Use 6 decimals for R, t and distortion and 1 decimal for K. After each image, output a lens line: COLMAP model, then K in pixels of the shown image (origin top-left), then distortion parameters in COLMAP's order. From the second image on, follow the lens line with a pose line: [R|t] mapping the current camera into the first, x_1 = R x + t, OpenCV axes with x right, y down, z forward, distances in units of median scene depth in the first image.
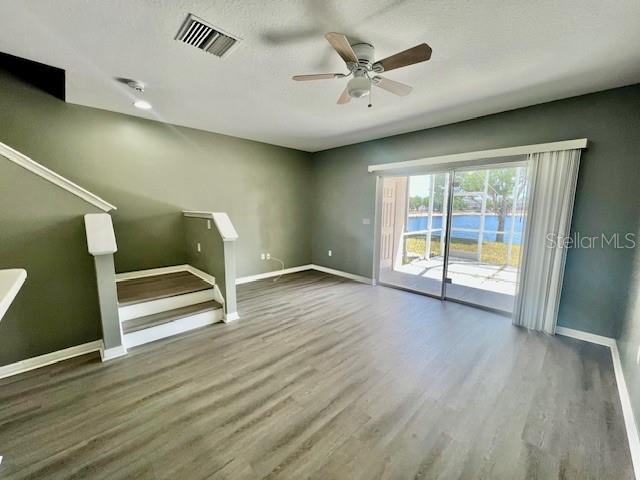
lens RADIAL K [[255.4, 0, 320.9], [0, 255.4, 240.5], [0, 0, 1]] dist [-0.000745, -0.000158]
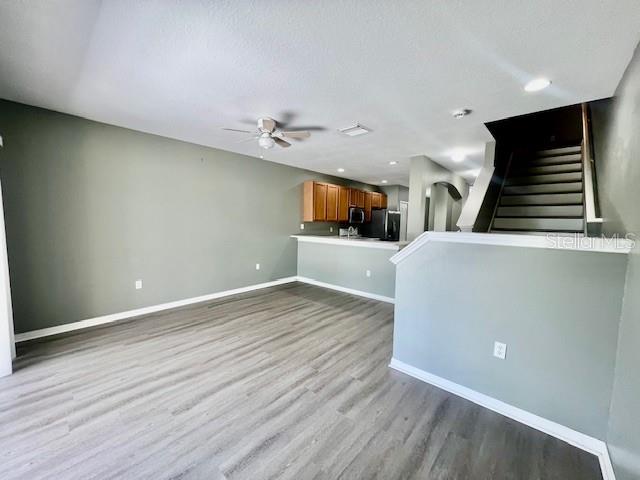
lens RADIAL K [[255.4, 0, 320.9], [0, 255.4, 240.5], [0, 0, 1]] dist [-0.000745, -0.000158]
pose [[-0.997015, -0.023162, -0.073651, -0.057644], [-0.037871, 0.978010, 0.205092, -0.251798], [0.067281, 0.207270, -0.975968, 1.931242]]
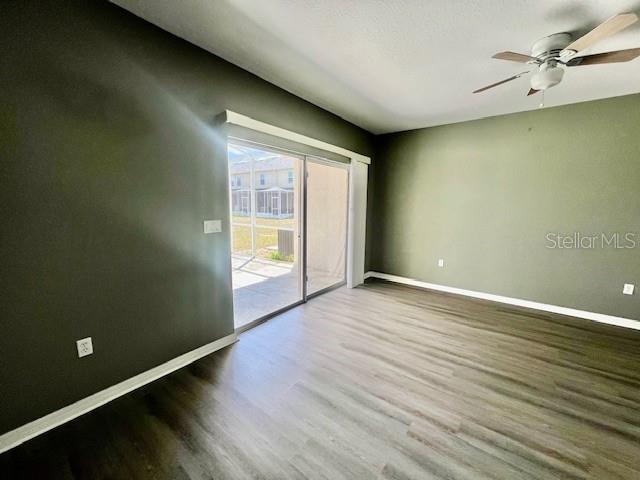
lens RADIAL K [[255.4, 0, 320.9], [0, 255.4, 240.5], [0, 0, 1]] dist [-0.000745, -0.000158]
pose [[-0.146265, -0.152259, 0.977458, -0.559006], [0.112184, 0.979157, 0.169311, -0.184680], [-0.982864, 0.134419, -0.126135, 1.486230]]
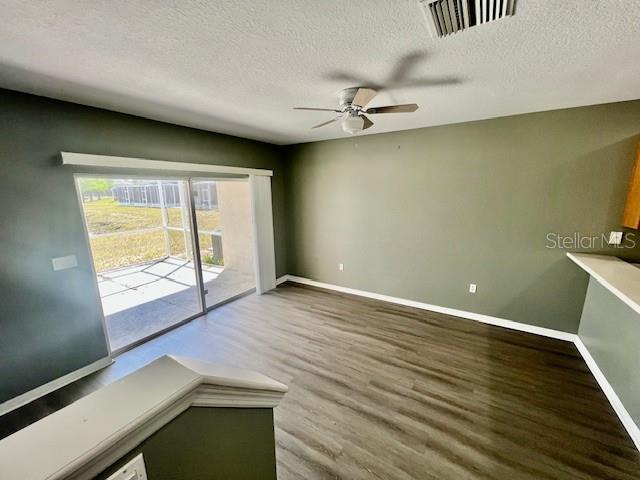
lens RADIAL K [[255.4, 0, 320.9], [0, 255.4, 240.5], [0, 0, 1]] dist [-0.000745, -0.000158]
pose [[-0.241079, -0.195049, 0.950703, -0.706896], [0.136679, 0.963009, 0.232233, -0.282801], [-0.960833, 0.185928, -0.205502, 1.051563]]
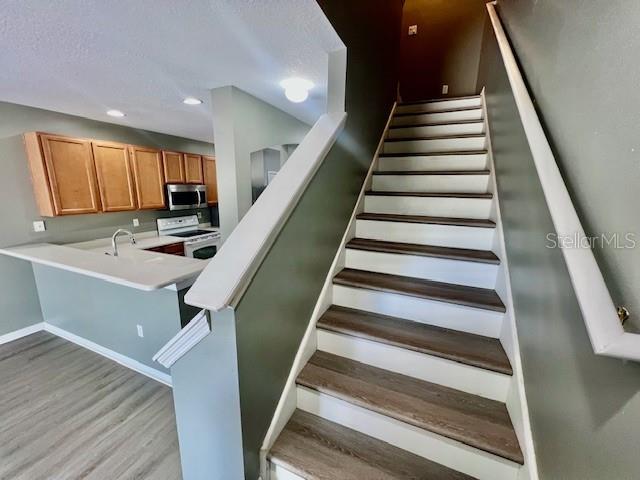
lens RADIAL K [[255.4, 0, 320.9], [0, 255.4, 240.5], [0, 0, 1]] dist [-0.000745, -0.000158]
pose [[-0.924910, 0.060239, -0.375383, -0.760099], [-0.067359, 0.945782, 0.317740, -0.288887], [0.374171, 0.319166, -0.870706, 1.203955]]
